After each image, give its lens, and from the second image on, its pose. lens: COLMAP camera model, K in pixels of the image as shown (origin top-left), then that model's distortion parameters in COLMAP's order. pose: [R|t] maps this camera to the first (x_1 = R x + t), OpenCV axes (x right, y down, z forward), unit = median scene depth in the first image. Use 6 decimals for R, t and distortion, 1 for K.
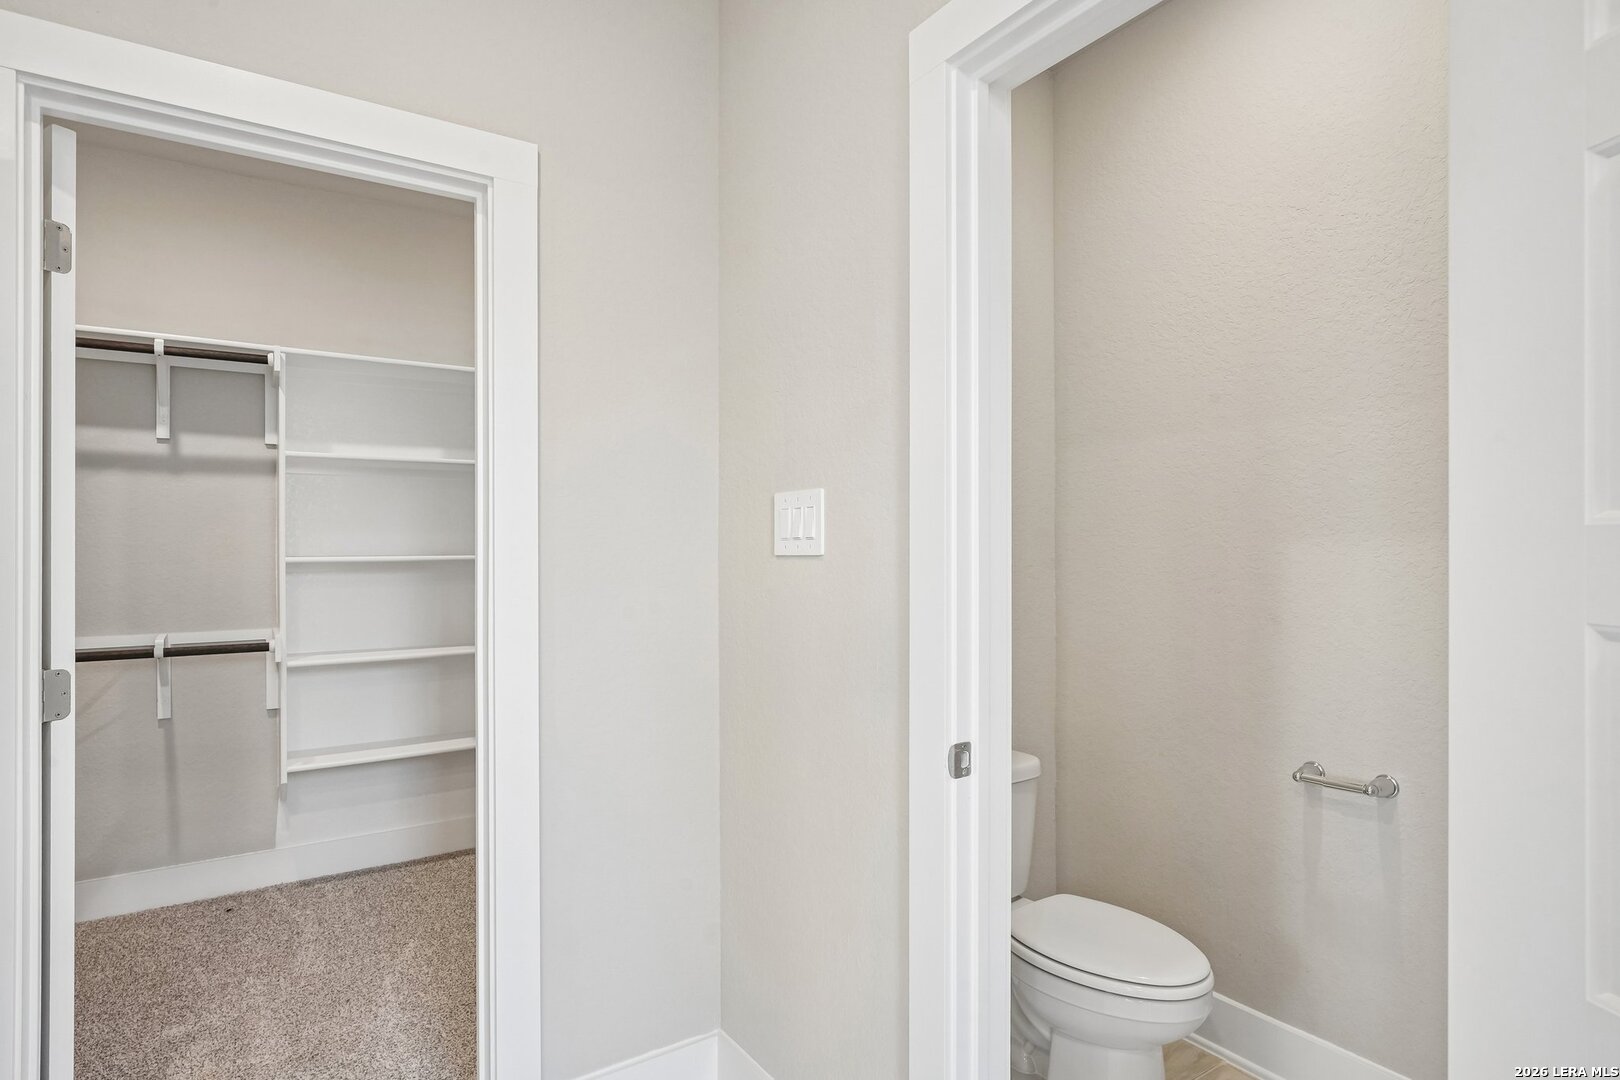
lens RADIAL K [[860.6, 0, 806.6], [0, 860.6, 544.8], [0, 0, 1]] dist [0.001322, 0.000673]
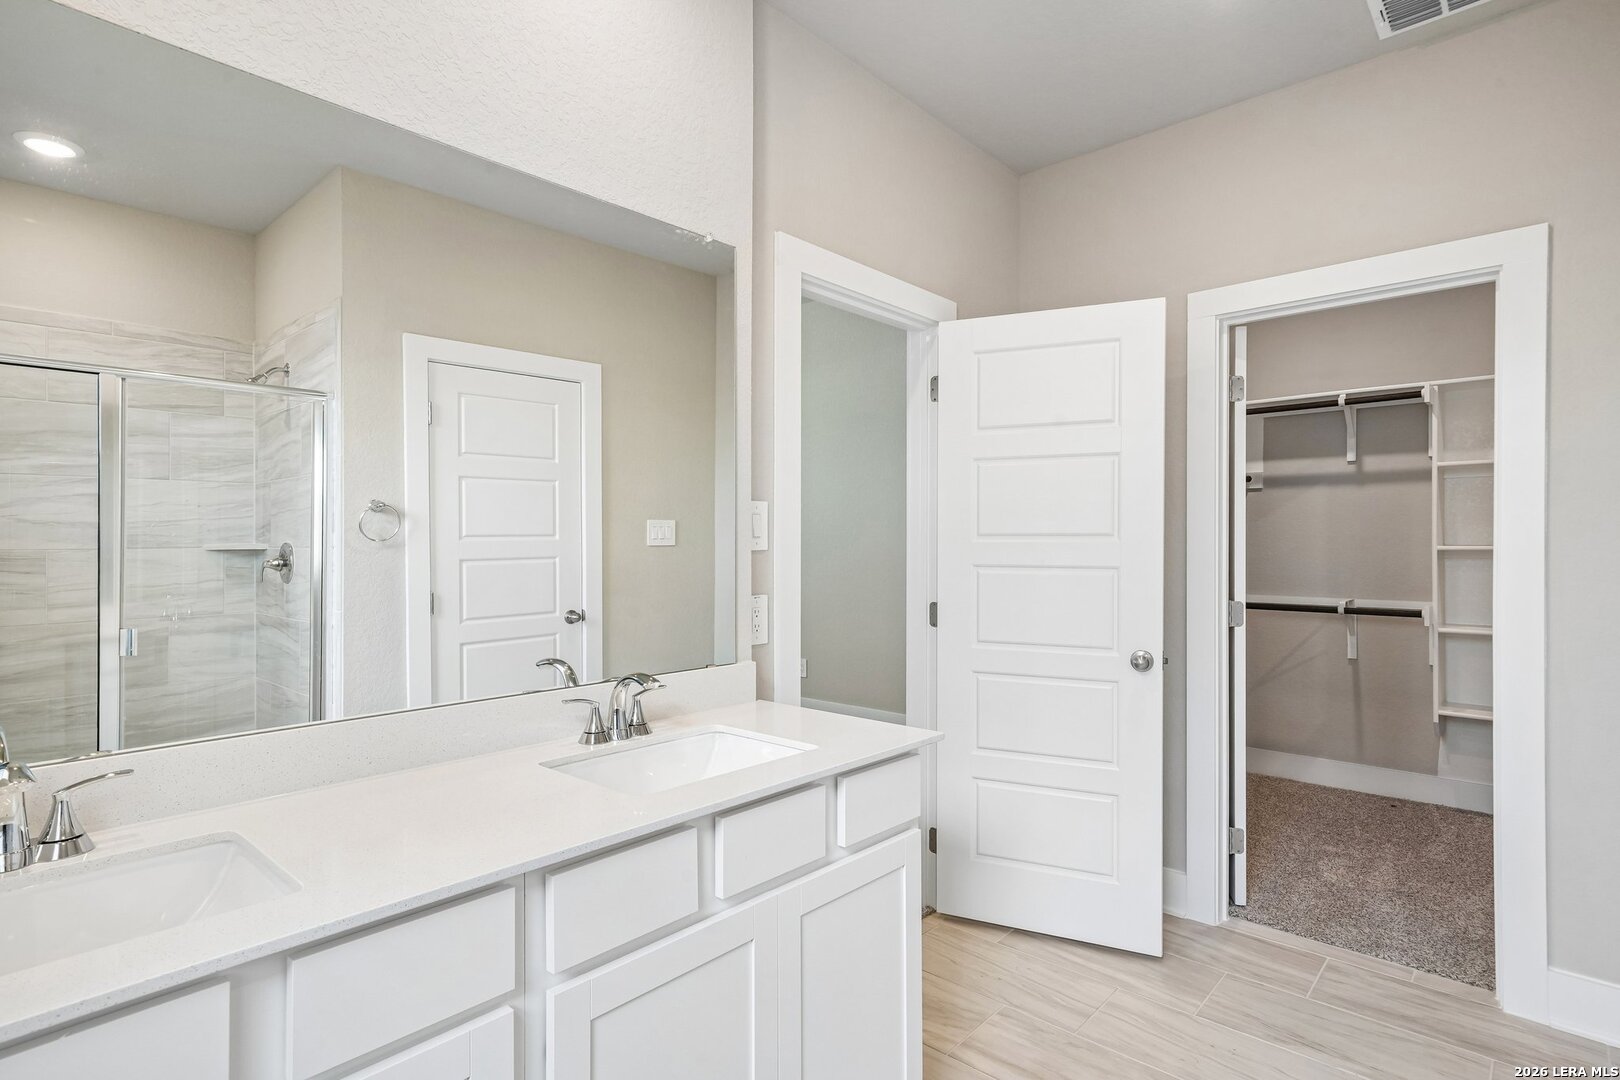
lens RADIAL K [[821.6, 0, 813.3], [0, 821.6, 543.5], [0, 0, 1]] dist [0.018645, 0.001851]
pose [[0.258781, 0.005880, -0.965918, 0.343694], [0.006849, 0.999945, 0.007922, -0.005076], [0.965912, -0.008666, 0.258727, -0.209596]]
